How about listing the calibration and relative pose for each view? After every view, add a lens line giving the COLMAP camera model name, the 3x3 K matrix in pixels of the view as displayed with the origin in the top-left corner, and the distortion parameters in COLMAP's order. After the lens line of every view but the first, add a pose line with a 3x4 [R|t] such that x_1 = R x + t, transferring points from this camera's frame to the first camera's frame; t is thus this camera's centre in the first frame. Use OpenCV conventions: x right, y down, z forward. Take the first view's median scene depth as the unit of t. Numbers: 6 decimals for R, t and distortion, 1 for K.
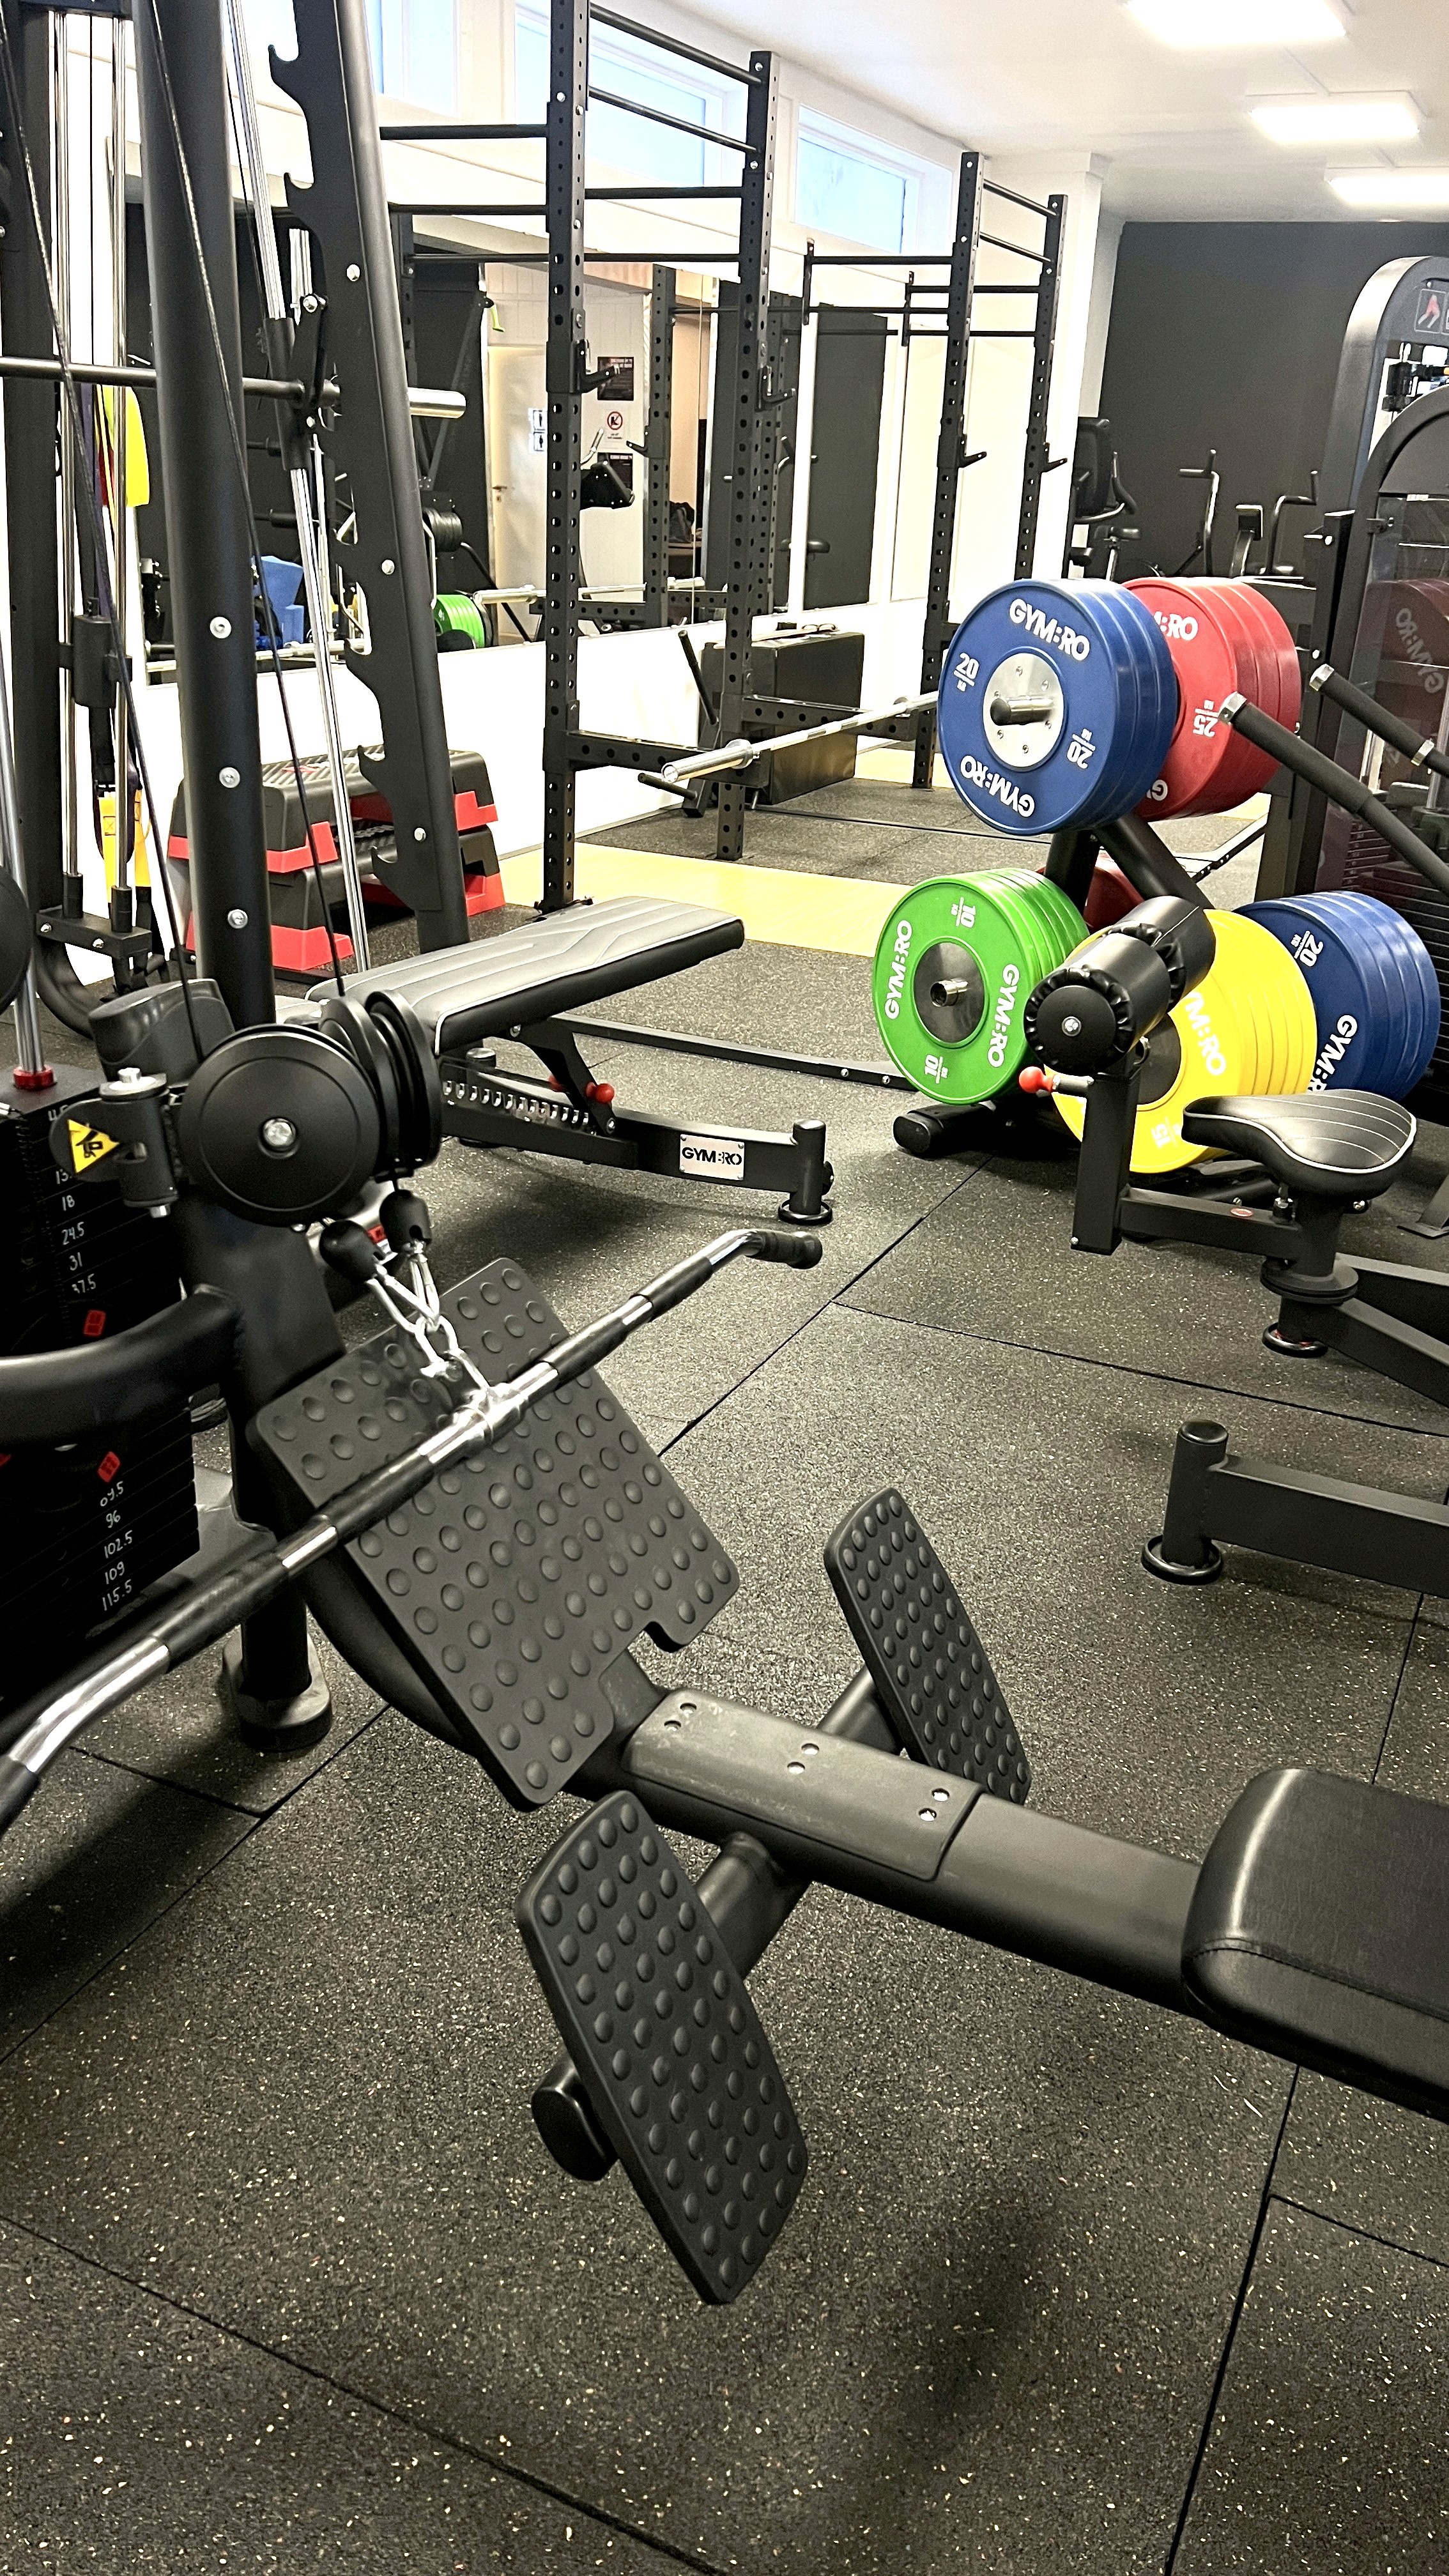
lens RADIAL K [[1888.1, 0, 724.5], [0, 1888.1, 1288.0], [0, 0, 1]] dist [0.001359, -0.002601]
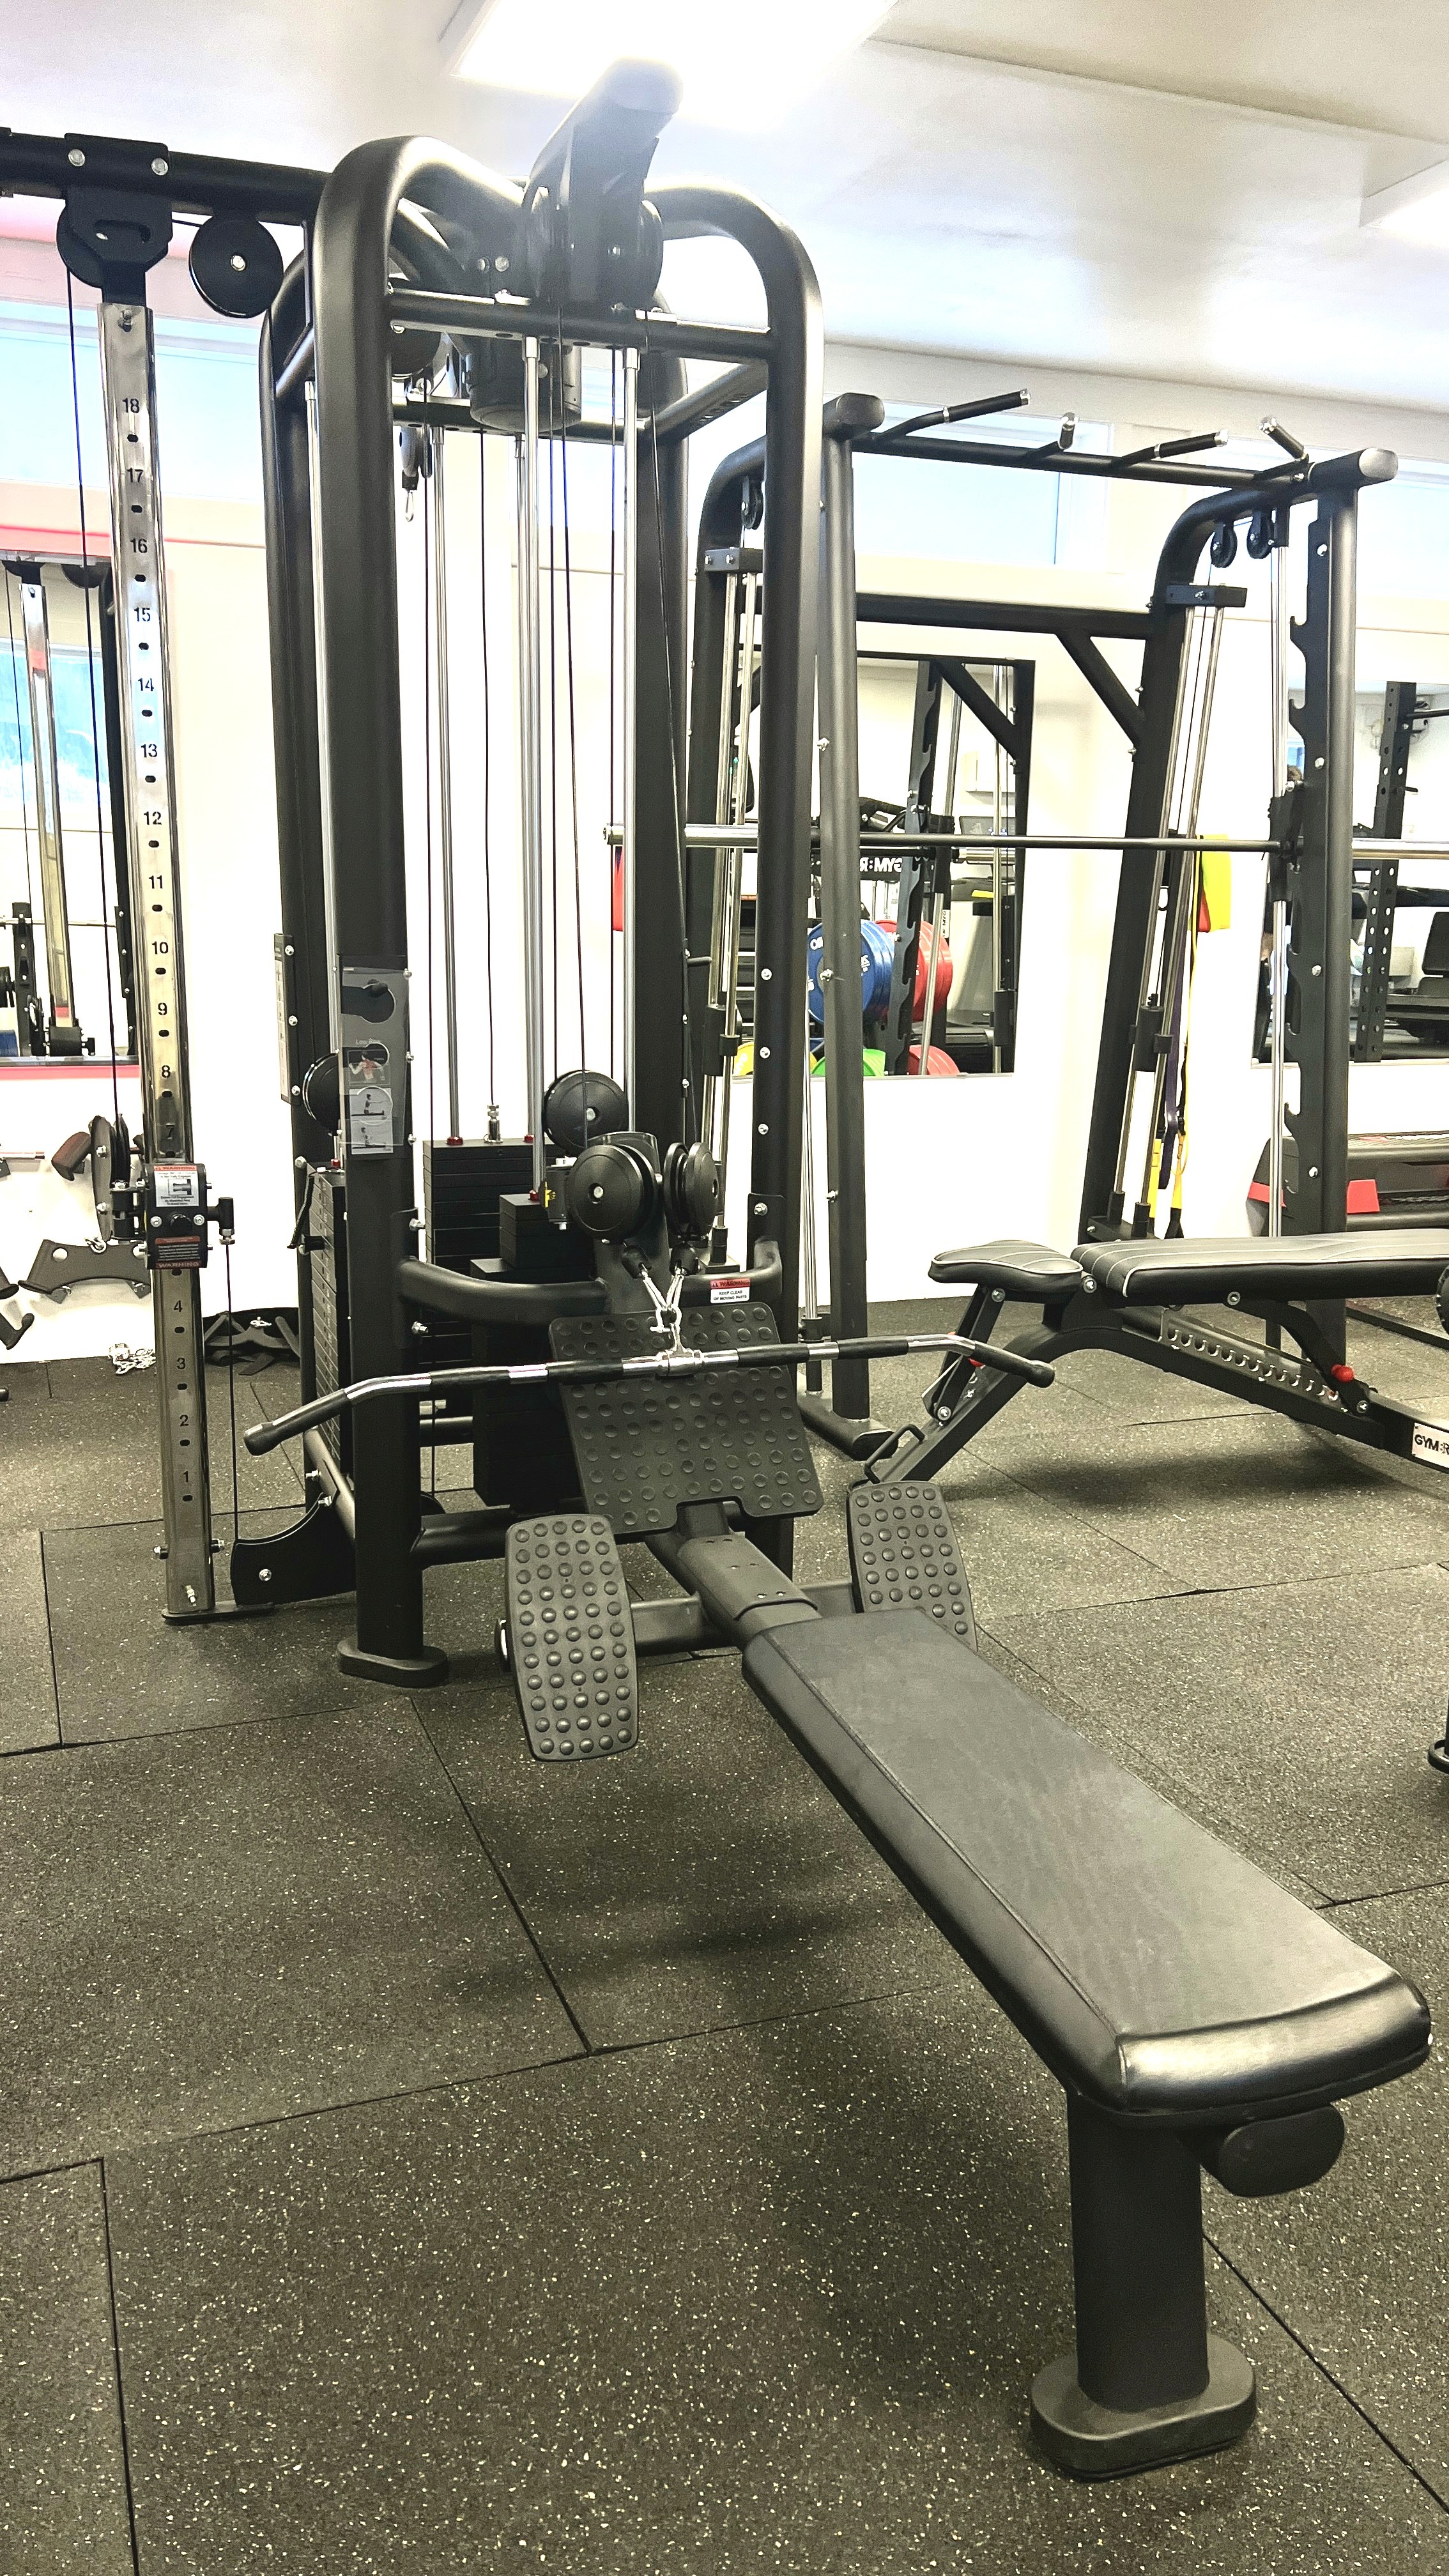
lens RADIAL K [[1888.1, 0, 724.5], [0, 1888.1, 1288.0], [0, 0, 1]] dist [0.001359, -0.002601]
pose [[0.694877, 0.110752, -0.710549, 0.500425], [-0.262726, 0.958866, -0.107474, 0.076228], [0.669419, 0.261362, 0.695391, -0.118400]]
